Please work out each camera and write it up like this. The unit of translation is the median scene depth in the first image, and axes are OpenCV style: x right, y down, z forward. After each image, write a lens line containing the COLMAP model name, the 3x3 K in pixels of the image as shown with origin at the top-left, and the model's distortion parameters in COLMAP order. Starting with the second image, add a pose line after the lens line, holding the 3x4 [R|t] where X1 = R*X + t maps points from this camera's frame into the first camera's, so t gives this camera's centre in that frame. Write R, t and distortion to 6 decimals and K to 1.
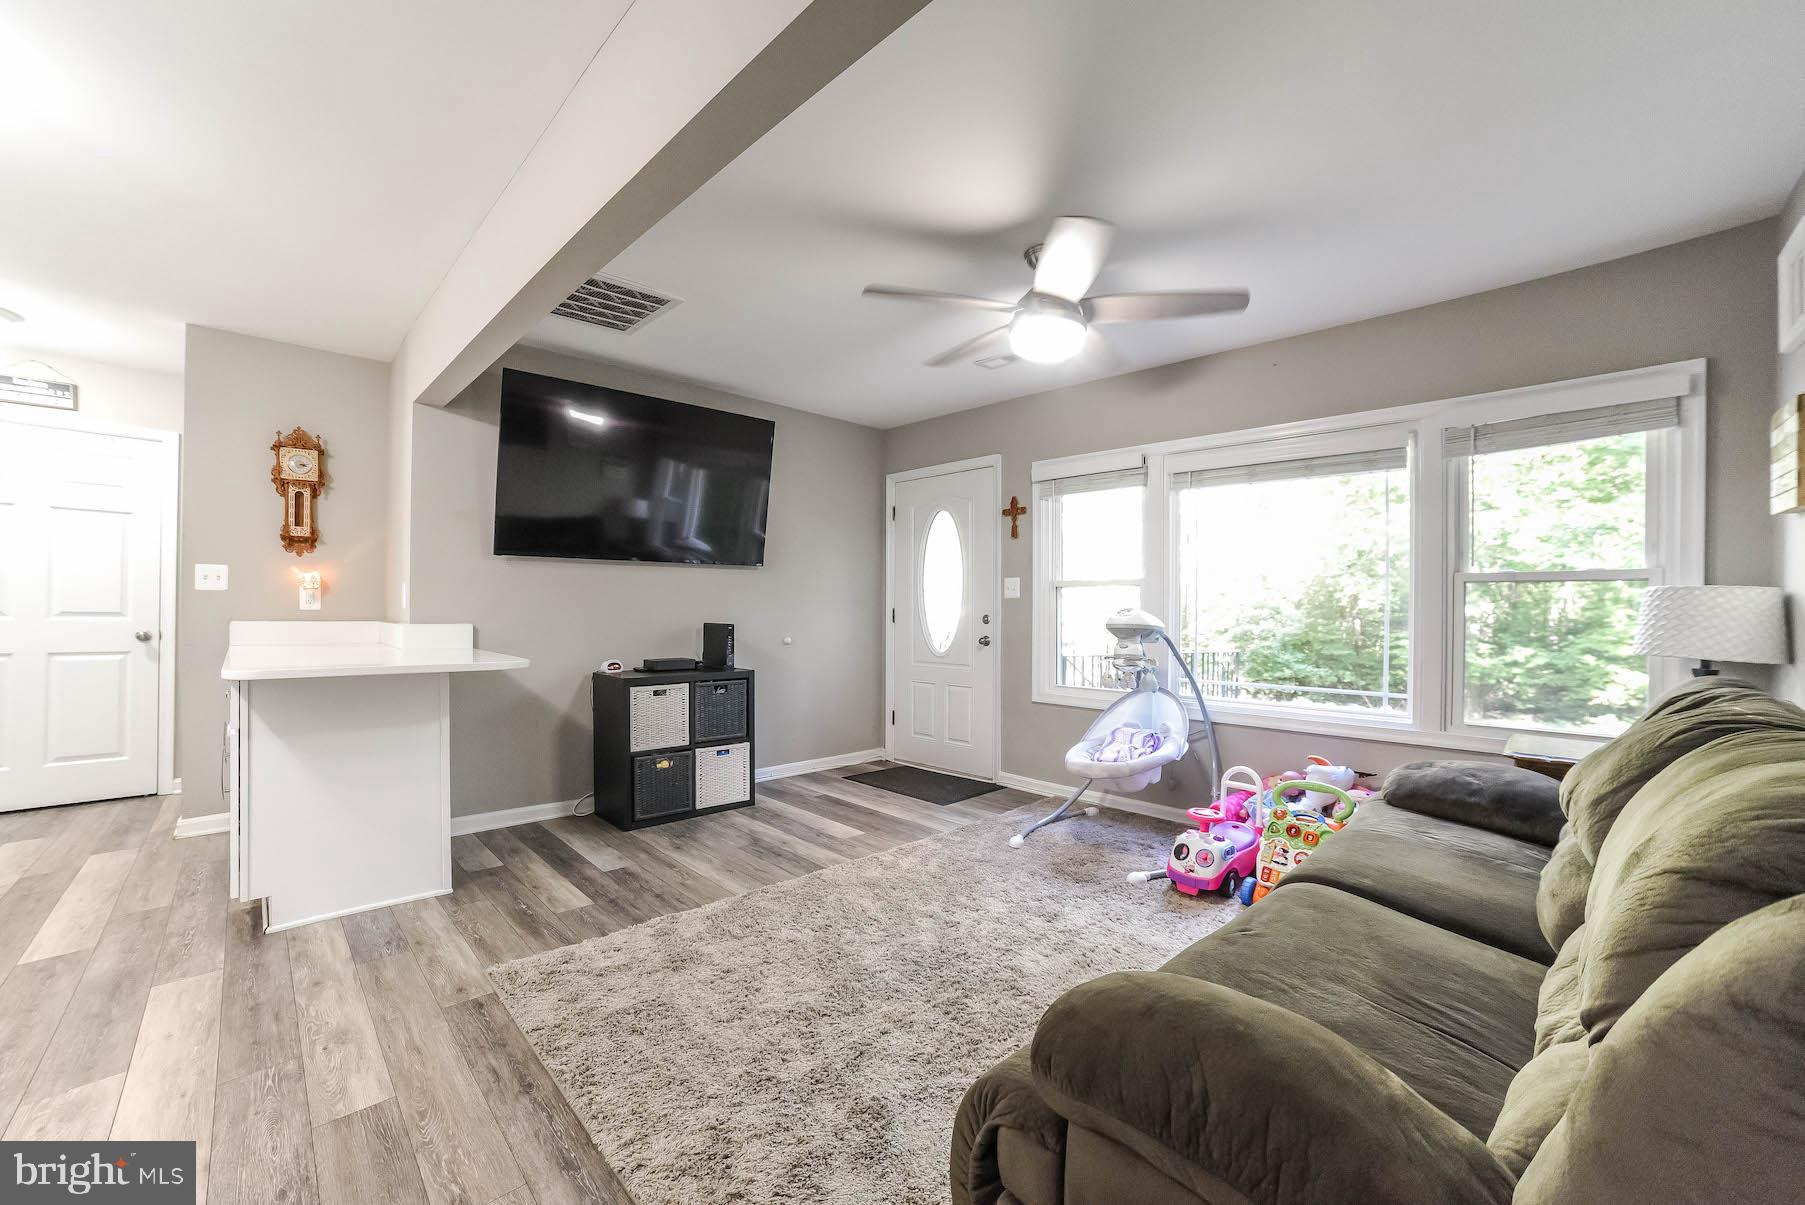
lens RADIAL K [[734.0, 0, 902.2], [0, 734.0, 613.7], [0, 0, 1]] dist [-0.098229, 0.036764]
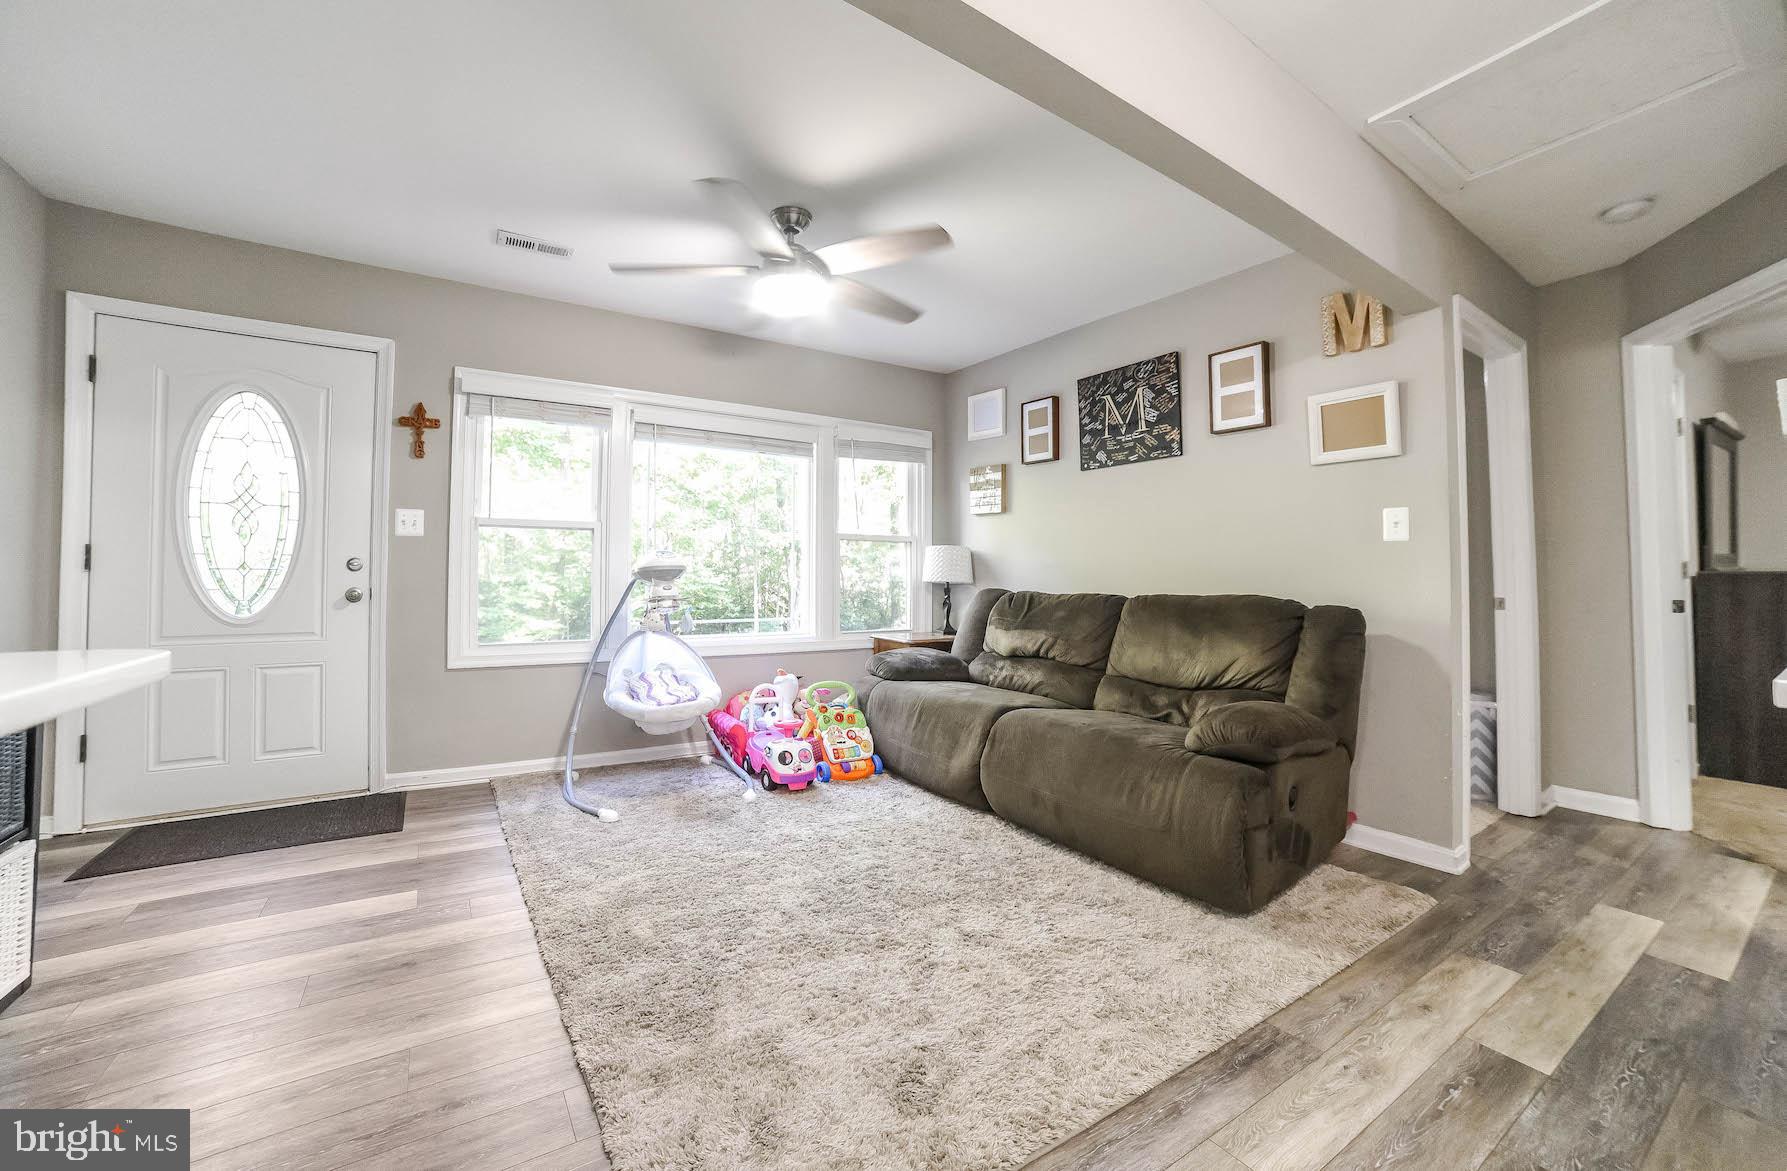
lens RADIAL K [[723.9, 0, 912.6], [0, 723.9, 556.1], [0, 0, 1]] dist [-0.095366, 0.034591]
pose [[0.170836, 0.024027, 0.985006, -0.583933], [0.005629, 0.999663, -0.025360, 0.025202], [-0.985283, 0.009877, 0.170644, 0.467853]]
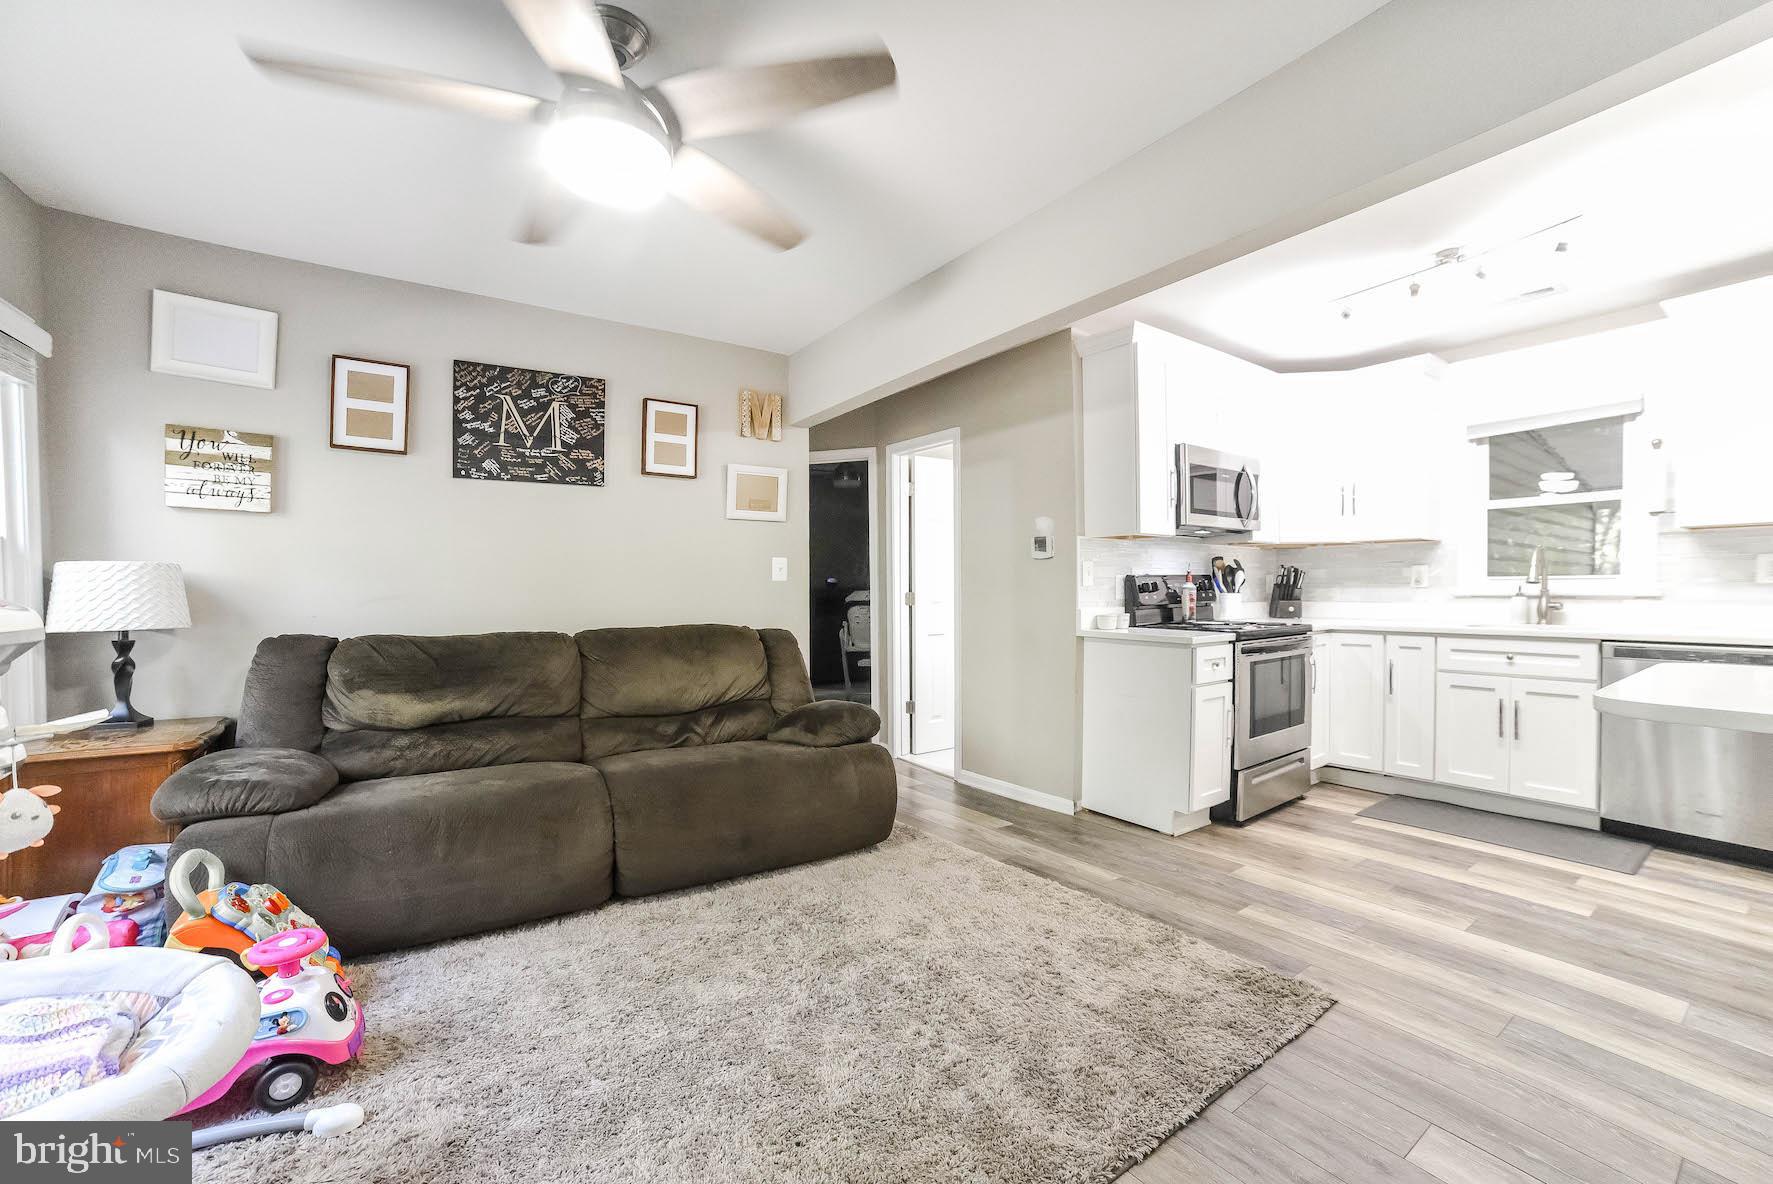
lens RADIAL K [[721.0, 0, 886.2], [0, 721.0, 603.0], [0, 0, 1]] dist [-0.098229, 0.036764]
pose [[-0.985857, -0.007141, 0.167435, -0.105517], [-0.001925, 0.999508, 0.031295, -0.008353], [-0.167577, 0.030530, -0.985386, 1.150169]]
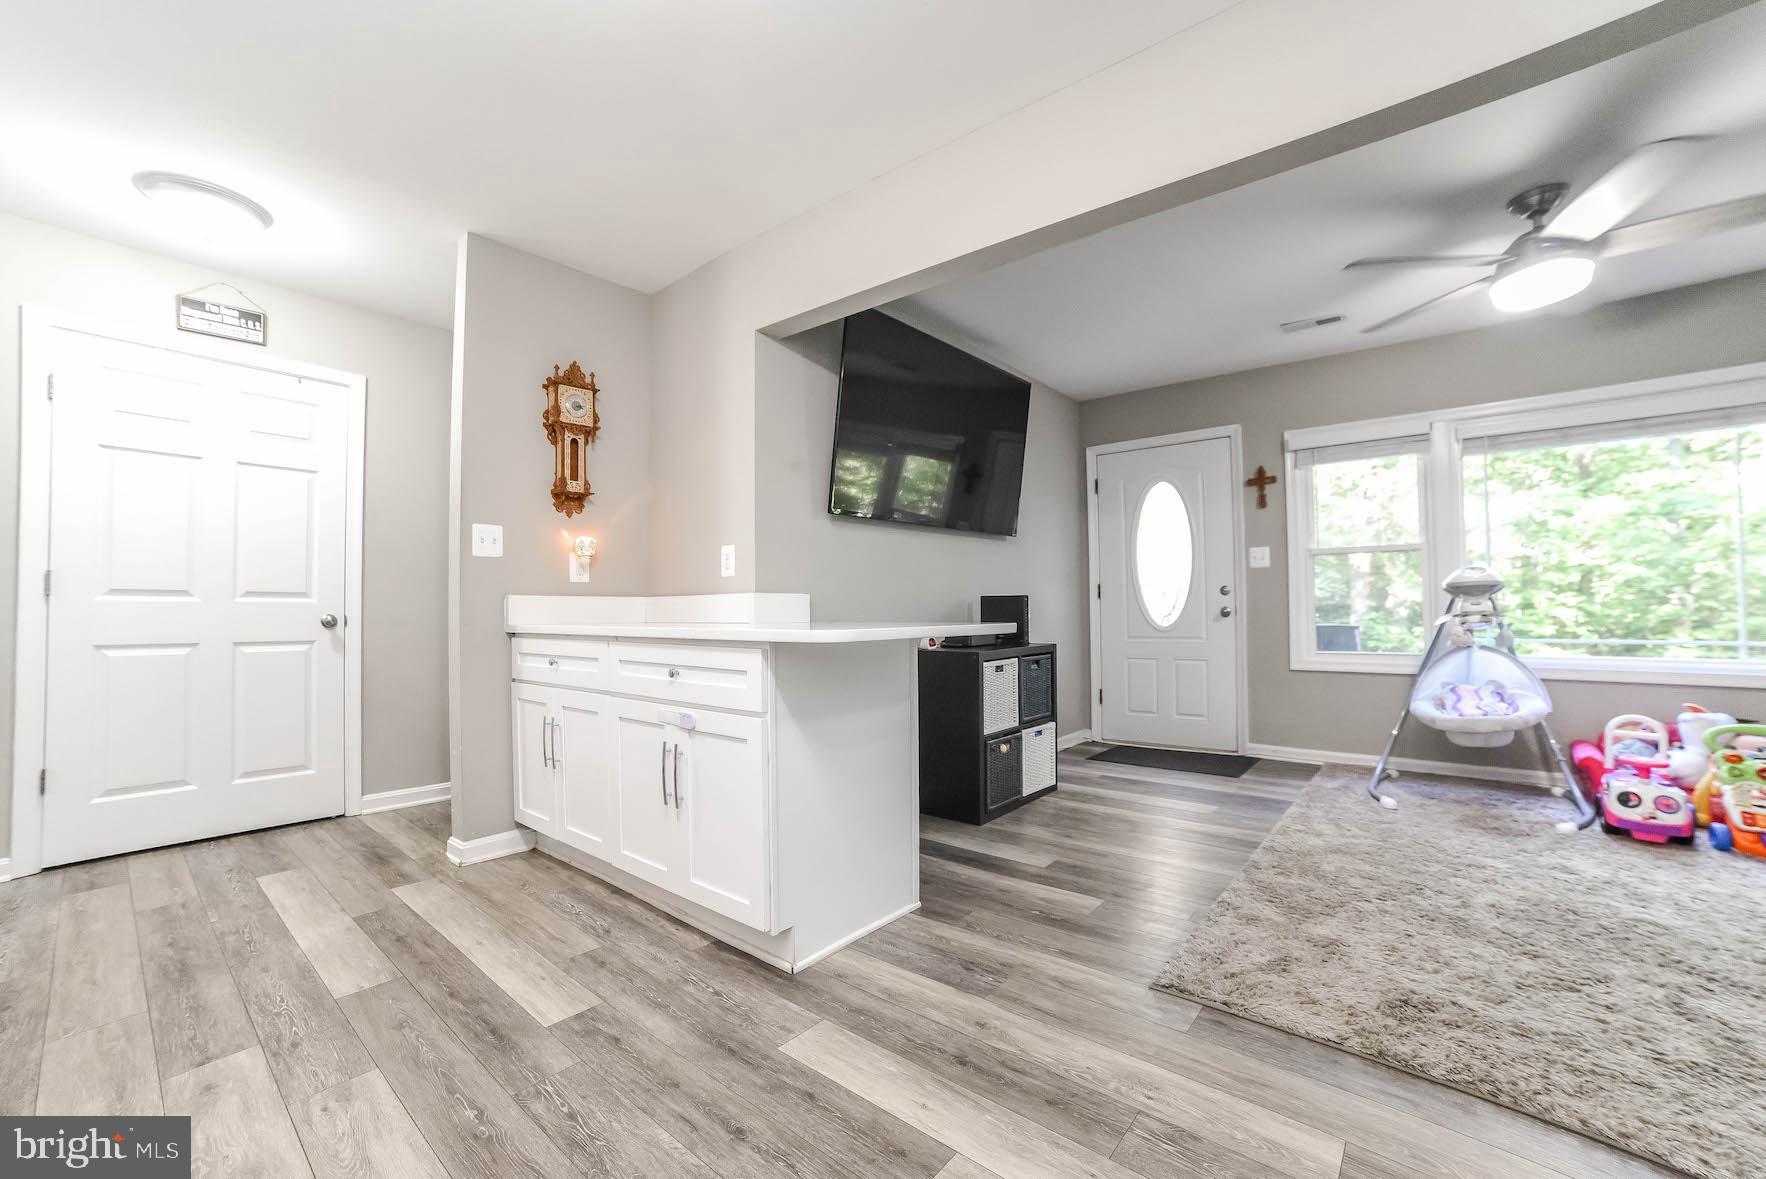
lens RADIAL K [[732.4, 0, 883.2], [0, 732.4, 596.2], [0, 0, 1]] dist [-0.092523, 0.039305]
pose [[0.993464, -0.017430, 0.112805, -0.594499], [0.020344, 0.999487, -0.024734, 0.039520], [-0.112316, 0.026868, 0.993309, 0.113114]]
